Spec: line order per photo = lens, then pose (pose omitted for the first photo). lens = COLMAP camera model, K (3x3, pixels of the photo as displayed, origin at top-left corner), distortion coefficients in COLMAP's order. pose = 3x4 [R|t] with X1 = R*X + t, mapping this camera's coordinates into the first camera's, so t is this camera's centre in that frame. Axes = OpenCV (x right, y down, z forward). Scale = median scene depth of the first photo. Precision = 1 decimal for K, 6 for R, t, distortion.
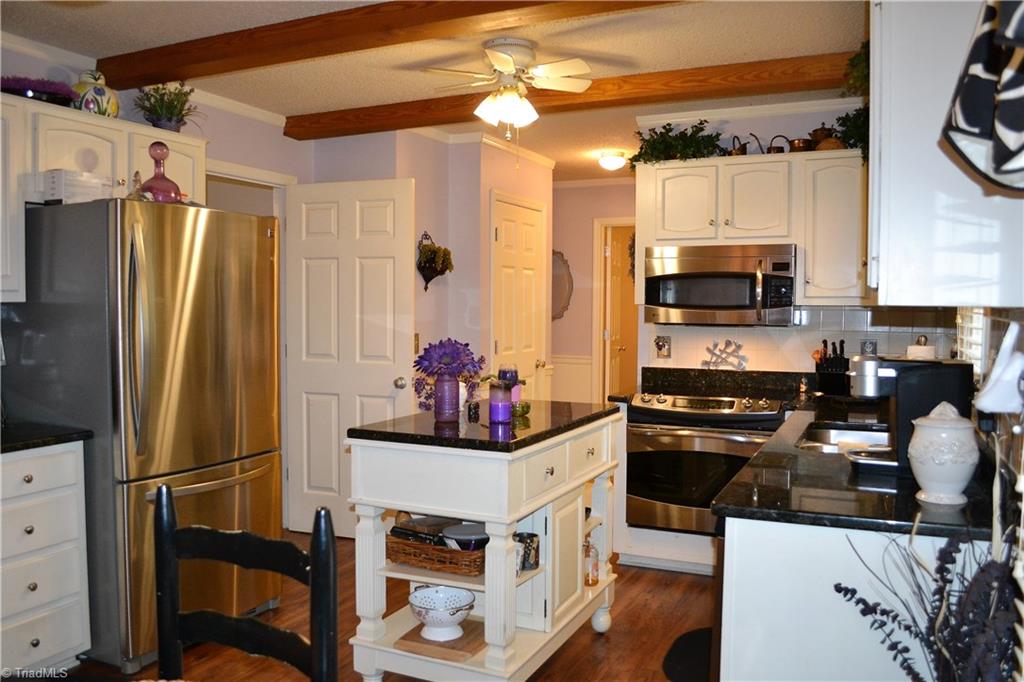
lens RADIAL K [[825.1, 0, 508.4], [0, 825.1, 348.5], [0, 0, 1]] dist [-0.085420, 0.017111]
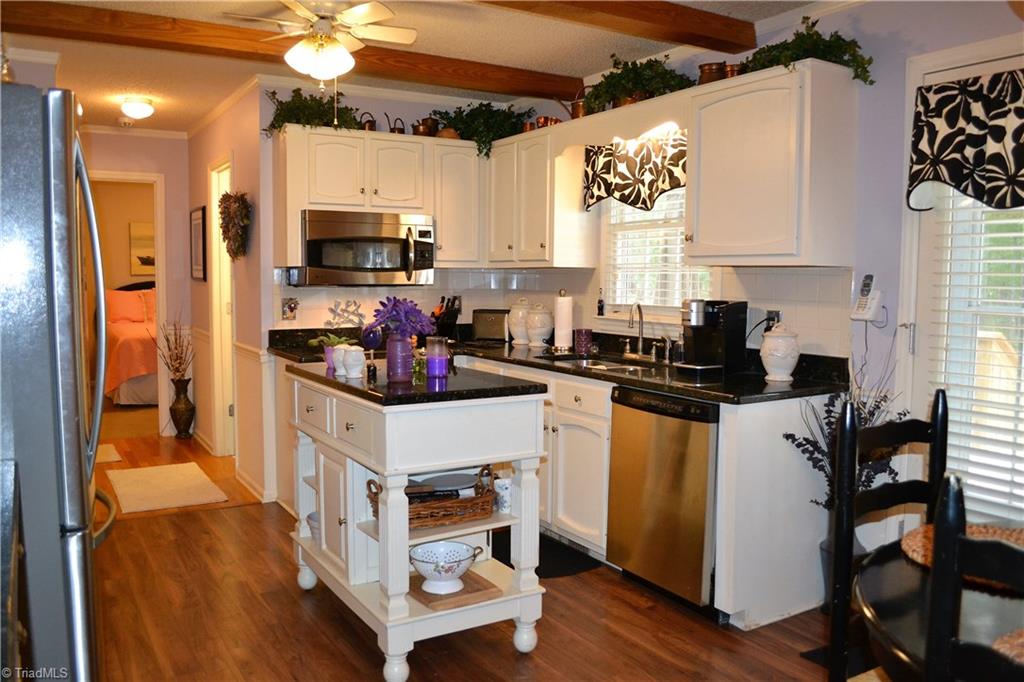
lens RADIAL K [[825.1, 0, 508.4], [0, 825.1, 348.5], [0, 0, 1]] dist [-0.085420, 0.017111]
pose [[0.554422, -0.074364, 0.828906, -0.657439], [0.042331, 0.997230, 0.061151, -0.004716], [-0.831158, 0.001185, 0.556035, 0.278600]]
